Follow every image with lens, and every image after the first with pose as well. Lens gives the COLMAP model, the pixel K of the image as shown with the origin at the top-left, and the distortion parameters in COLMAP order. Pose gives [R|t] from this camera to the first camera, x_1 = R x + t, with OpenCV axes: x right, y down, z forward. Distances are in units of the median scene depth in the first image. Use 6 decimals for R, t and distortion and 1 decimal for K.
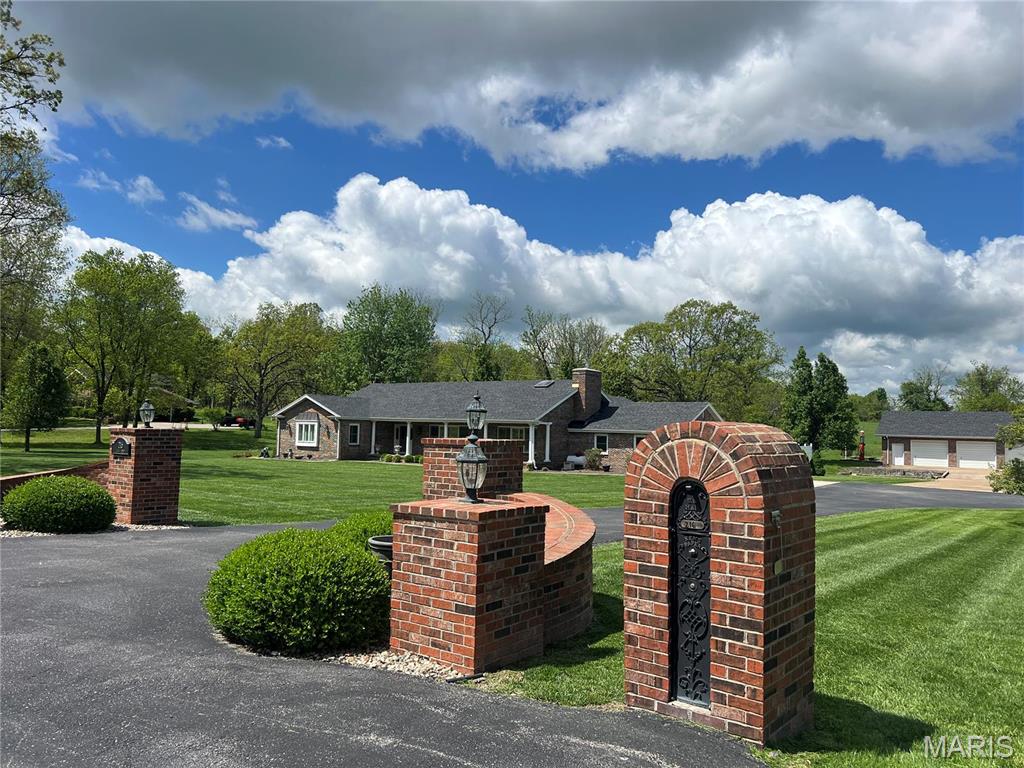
lens RADIAL K [[890.0, 0, 560.0], [0, 890.0, 373.1], [0, 0, 1]] dist [0.098898, -0.050831]
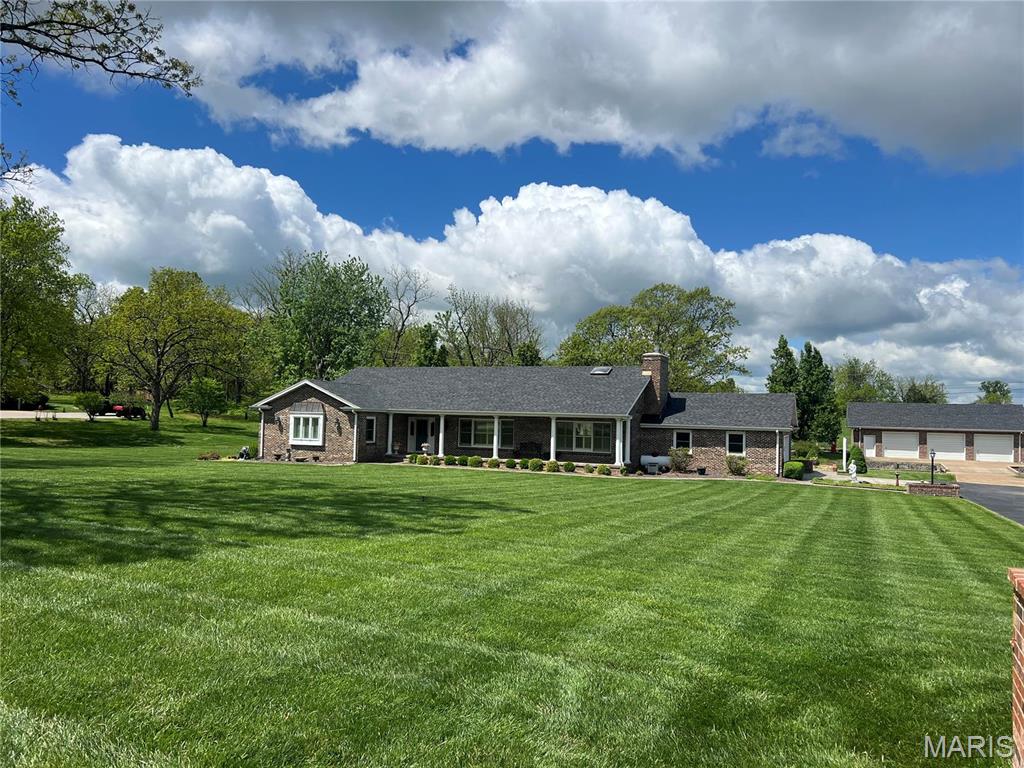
lens RADIAL K [[890.0, 0, 515.5], [0, 890.0, 380.9], [0, 0, 1]] dist [0.098898, -0.050831]
pose [[0.968226, 0.011556, 0.249811, -0.239100], [-0.017590, 0.999605, 0.021937, 0.002748], [-0.249459, -0.025635, 0.968046, 0.140680]]
